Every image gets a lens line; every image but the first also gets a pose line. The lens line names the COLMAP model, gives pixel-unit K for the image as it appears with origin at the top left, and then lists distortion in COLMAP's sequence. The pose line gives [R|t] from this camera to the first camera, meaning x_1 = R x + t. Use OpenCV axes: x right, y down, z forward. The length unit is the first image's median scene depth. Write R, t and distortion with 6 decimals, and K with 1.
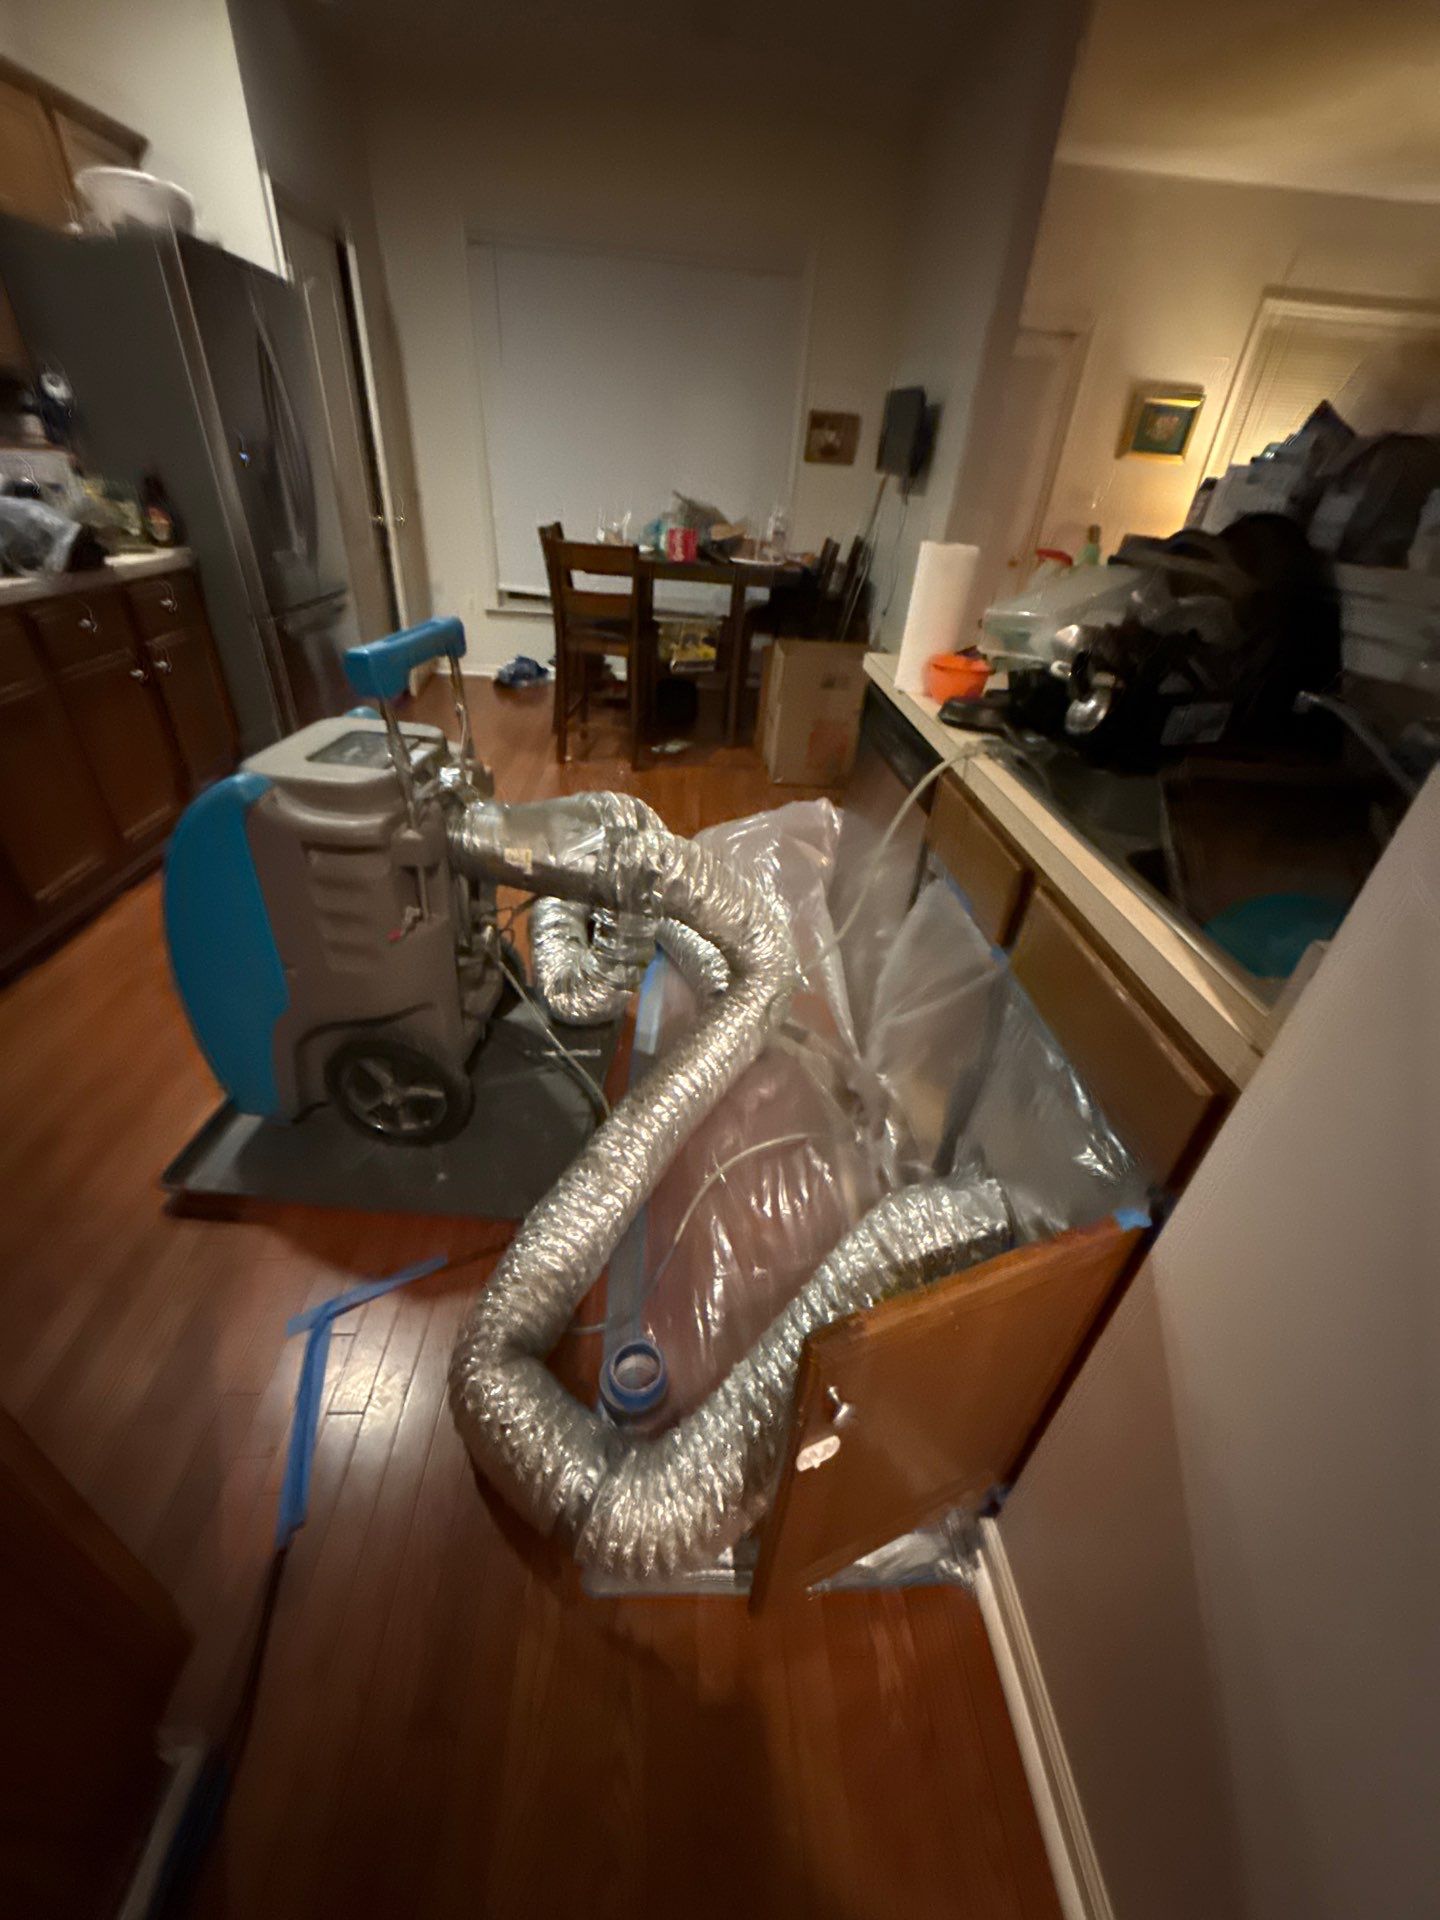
lens RADIAL K [[752.8, 0, 725.2], [0, 752.8, 964.7], [0, 0, 1]] dist [-0.003931, -0.001405]
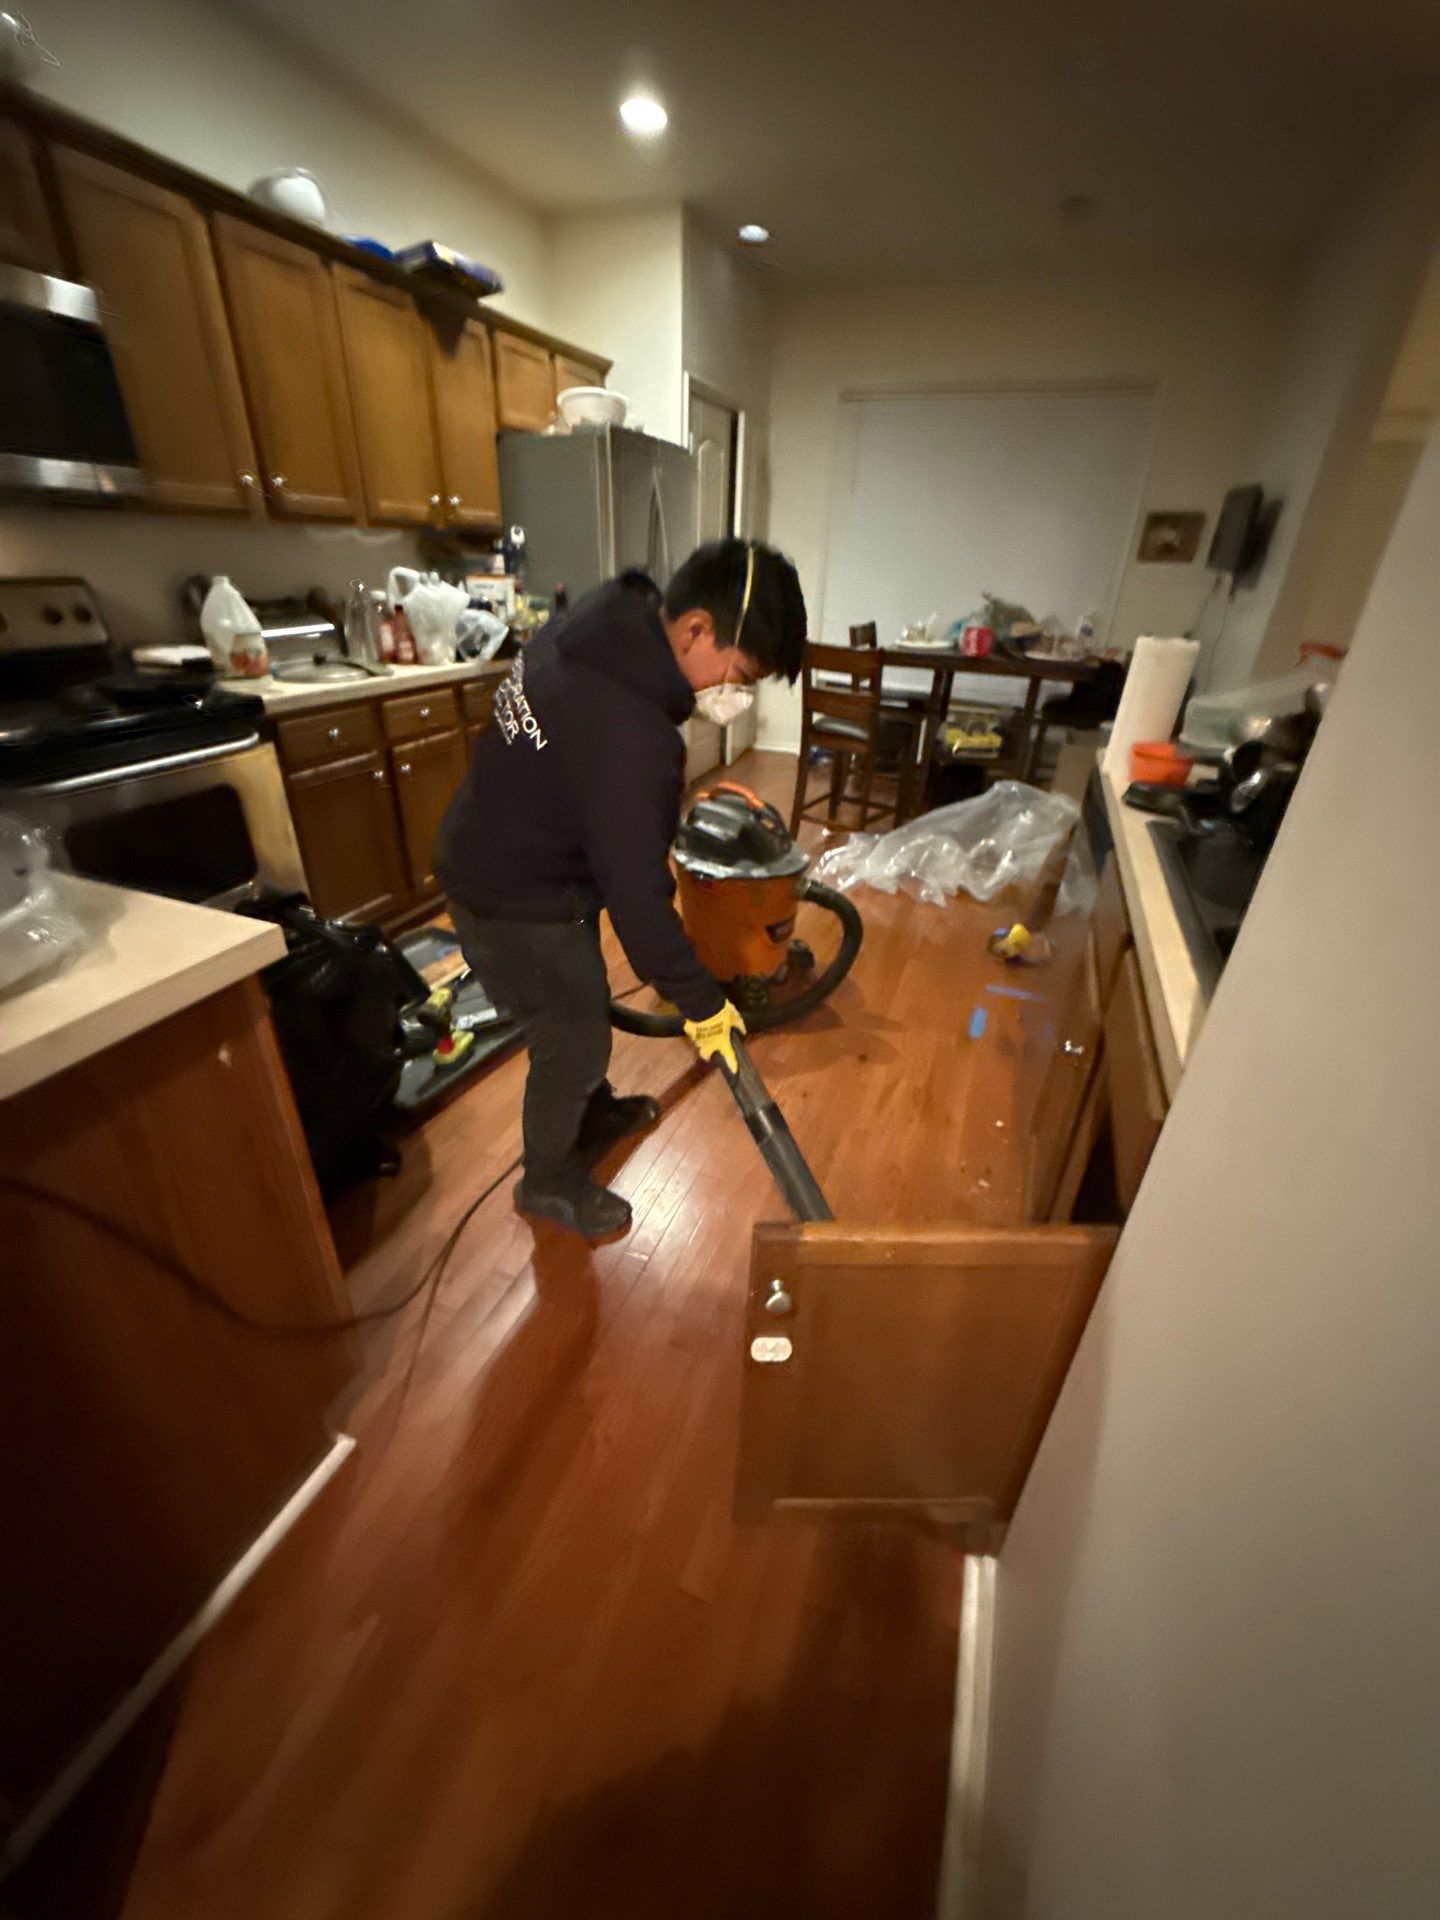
lens RADIAL K [[752.8, 0, 713.6], [0, 752.8, 956.8], [0, 0, 1]] dist [-0.003931, -0.001405]
pose [[0.911122, 0.156183, -0.381396, 0.162828], [-0.197812, 0.977575, -0.072238, 0.054567], [0.361561, 0.141262, 0.921585, -0.098100]]
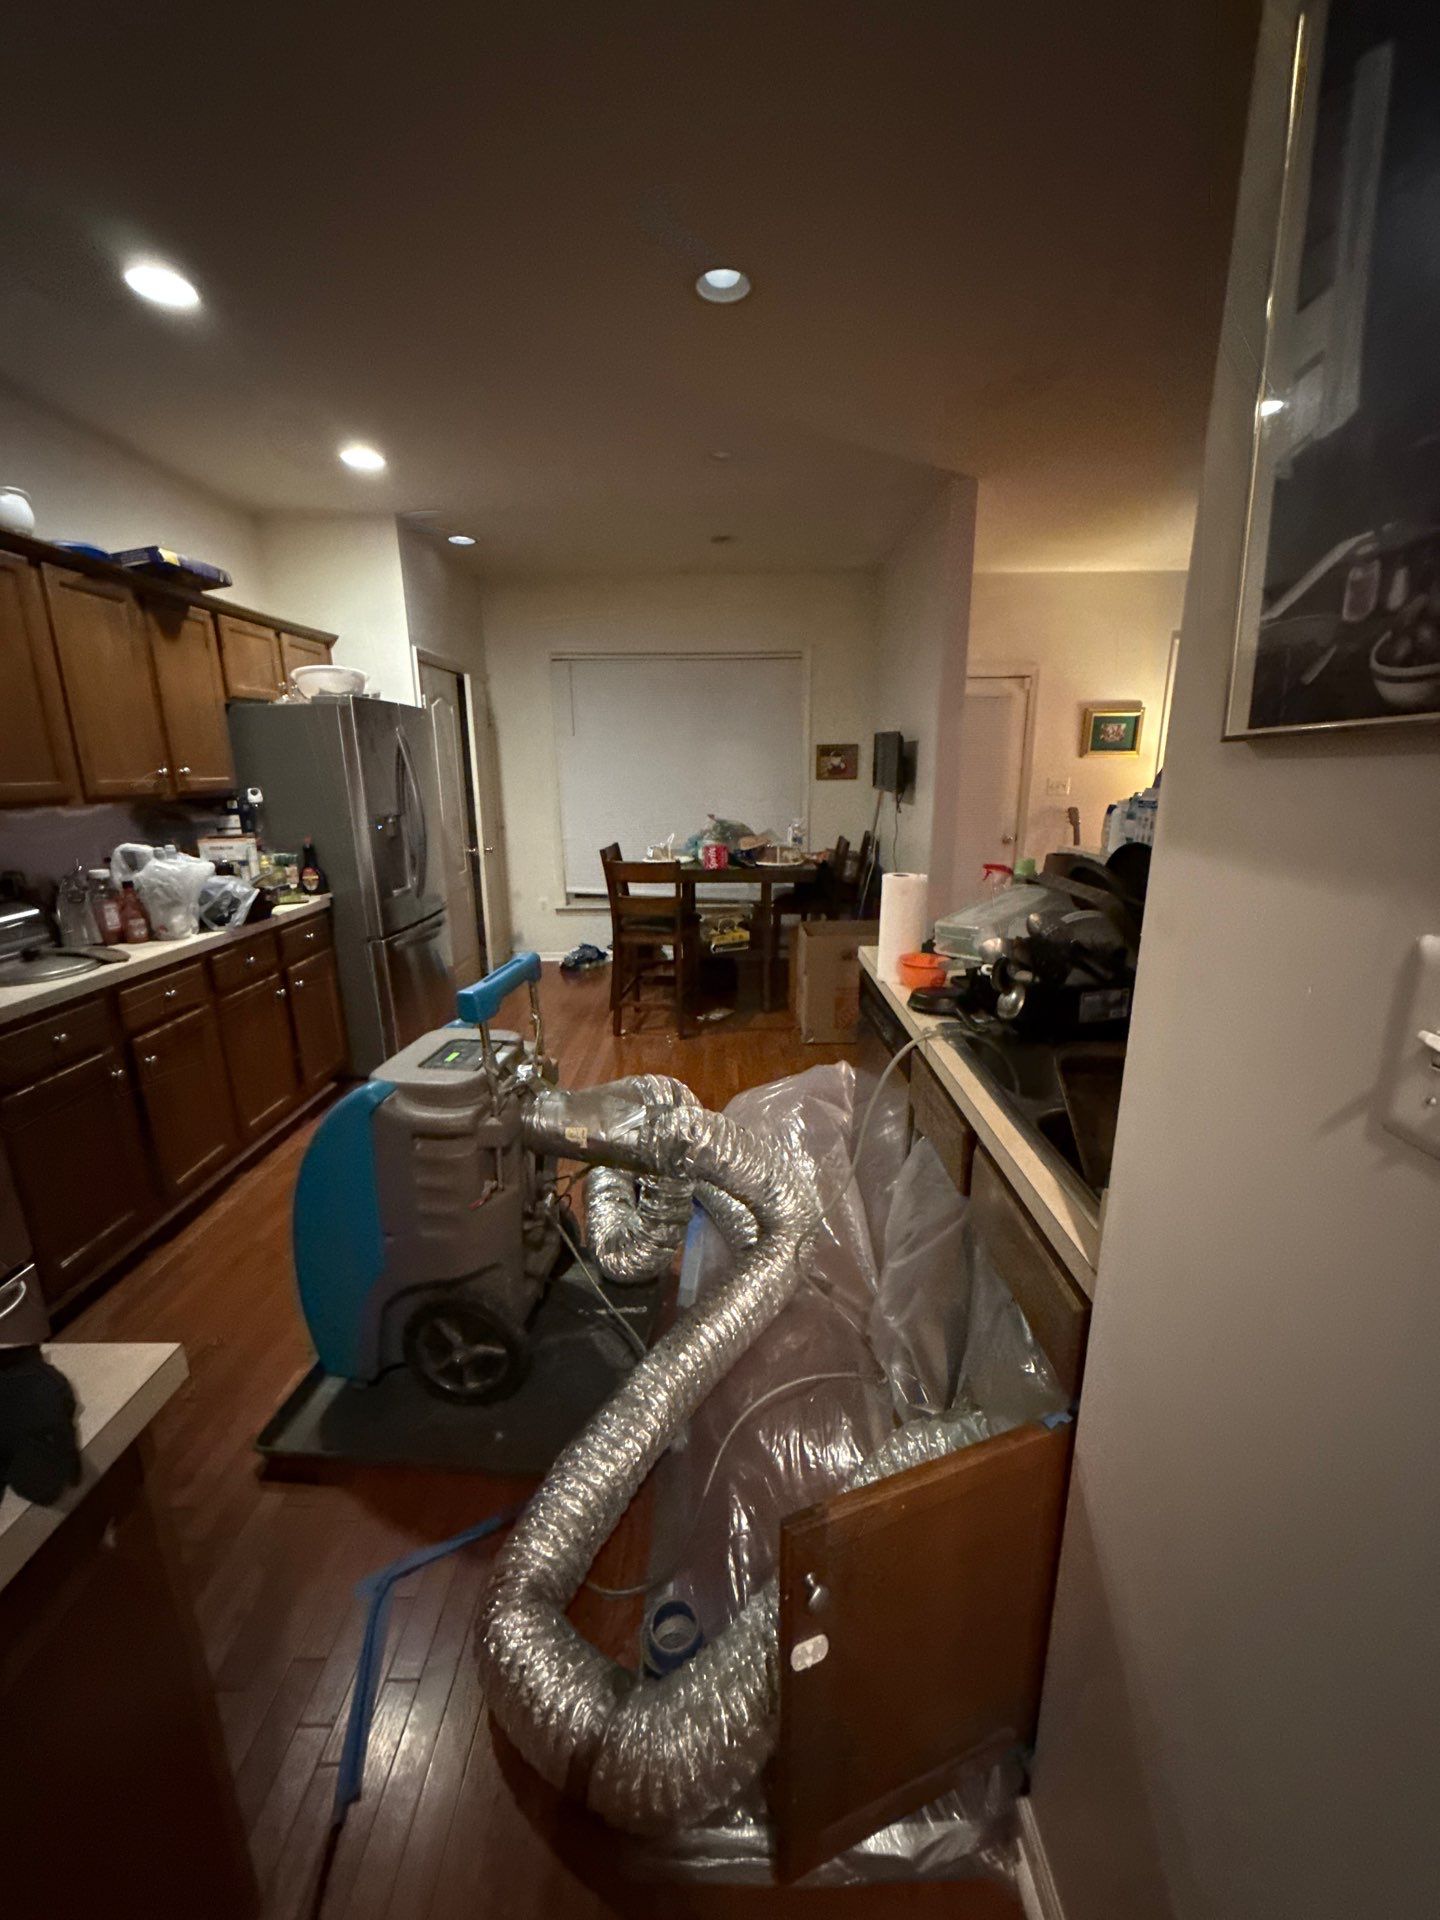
lens RADIAL K [[752.8, 0, 721.5], [0, 752.8, 964.8], [0, 0, 1]] dist [-0.003931, -0.001405]
pose [[0.995503, -0.063354, -0.070429, 0.055113], [0.037282, 0.945483, -0.323531, 0.000960], [0.087086, 0.319450, 0.943593, -0.190196]]
